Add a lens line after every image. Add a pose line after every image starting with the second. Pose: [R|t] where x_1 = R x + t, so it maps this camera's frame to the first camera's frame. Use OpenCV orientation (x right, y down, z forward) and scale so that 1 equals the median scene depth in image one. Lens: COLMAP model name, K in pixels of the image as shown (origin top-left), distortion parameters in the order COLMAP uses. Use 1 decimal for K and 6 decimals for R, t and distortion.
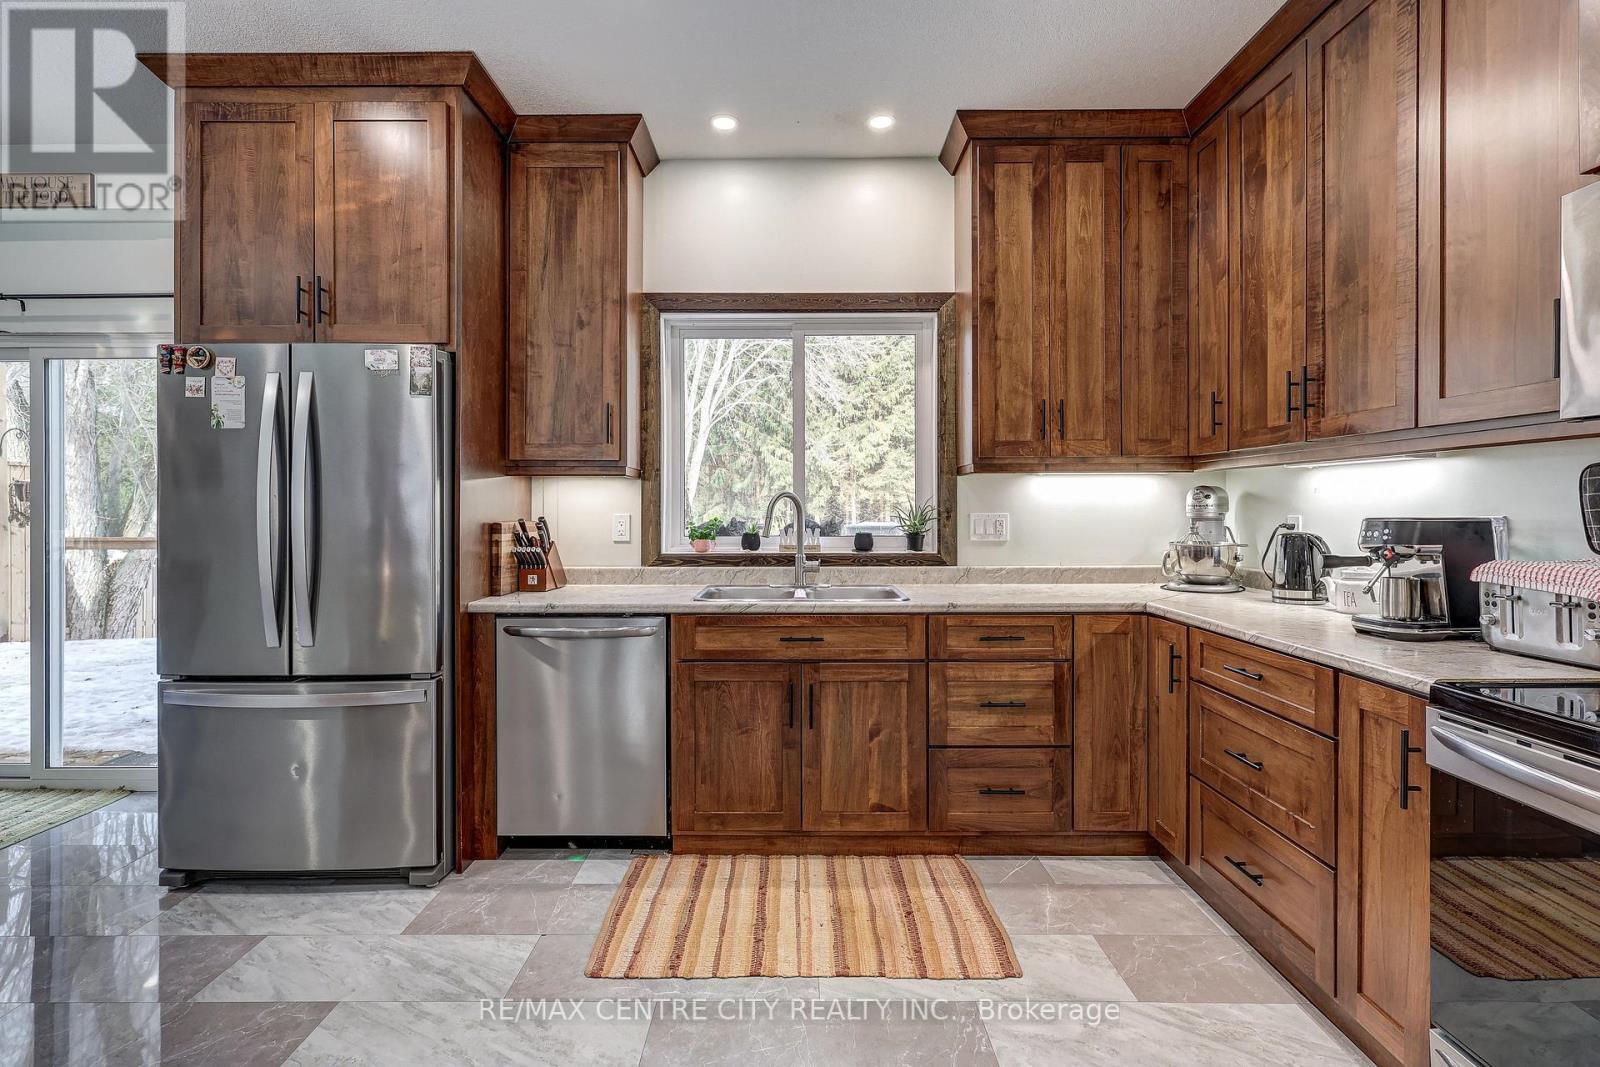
lens RADIAL K [[751.0, 0, 781.8], [0, 751.0, 511.2], [0, 0, 1]] dist [-0.002004, 0.002201]
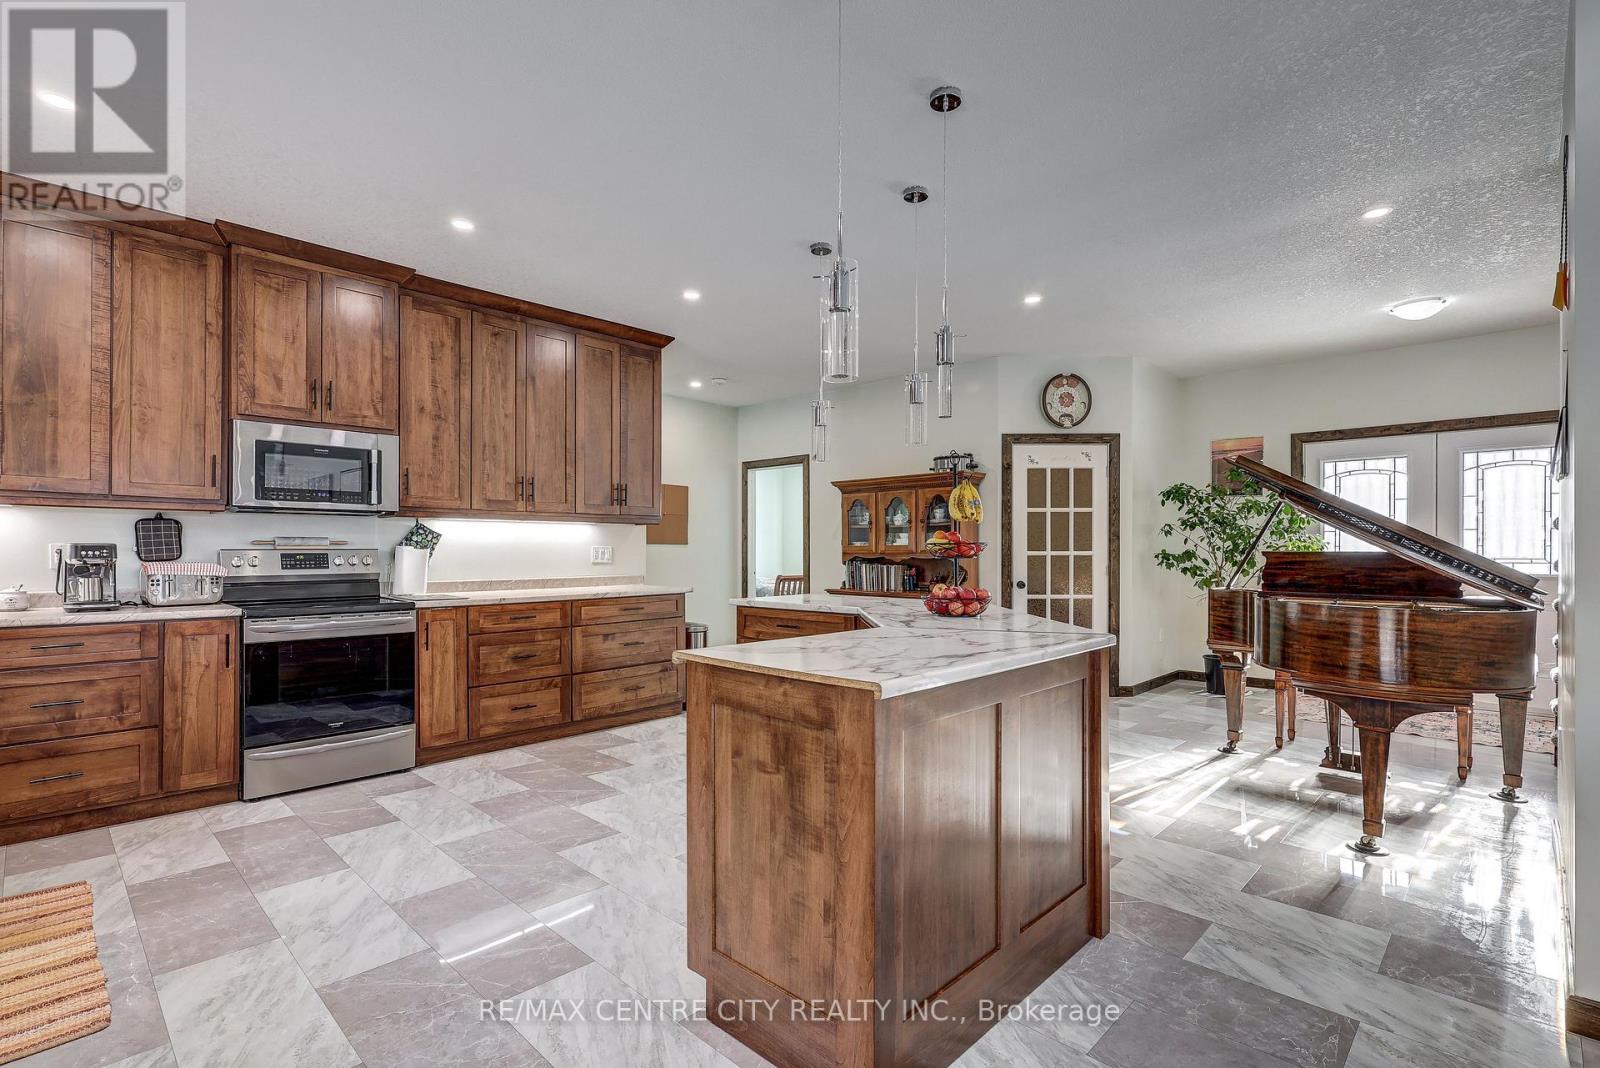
lens RADIAL K [[751.0, 0, 789.1], [0, 751.0, 546.4], [0, 0, 1]] dist [-0.002004, 0.002201]
pose [[-0.715125, 0.007767, 0.698953, -1.209661], [0.003414, 0.999965, -0.007620, 0.026074], [-0.698988, -0.003063, -0.715127, 0.855005]]
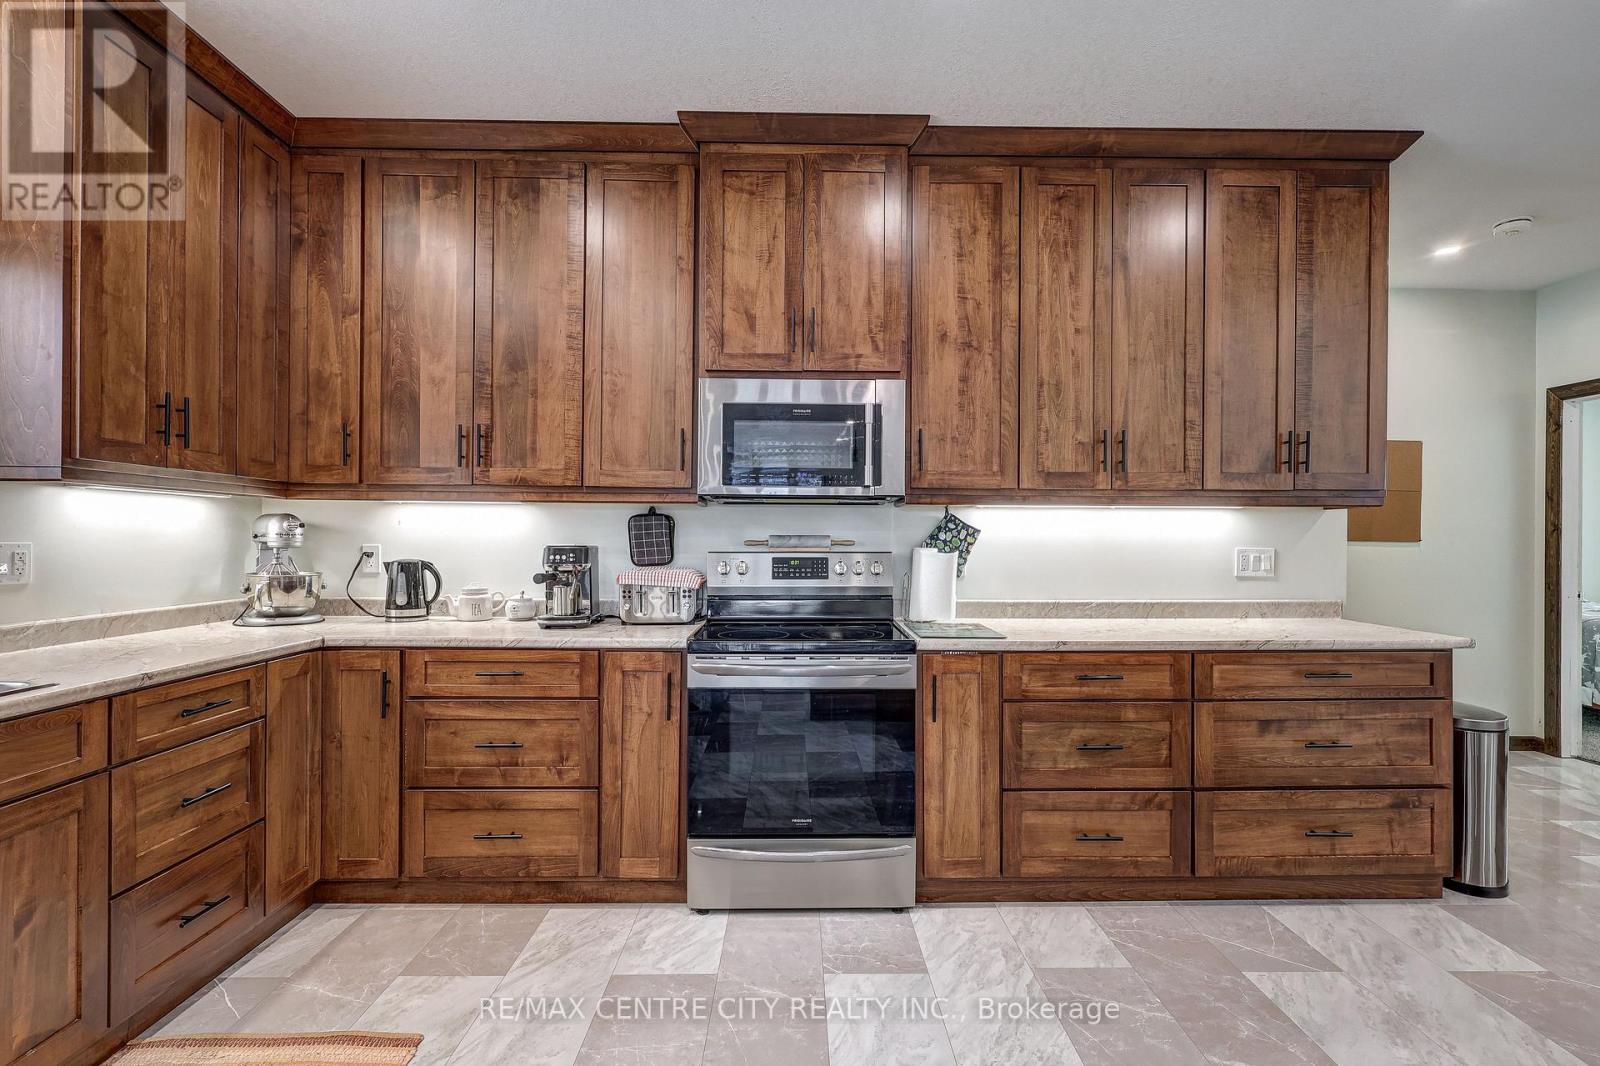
lens RADIAL K [[751.0, 0, 812.1], [0, 751.0, 542.4], [0, 0, 1]] dist [-0.002004, 0.002201]
pose [[-0.023644, 0.000516, 0.999720, -0.498696], [-0.003842, 0.999992, -0.000607, 0.000669], [-0.999713, -0.003856, -0.023642, 0.425104]]
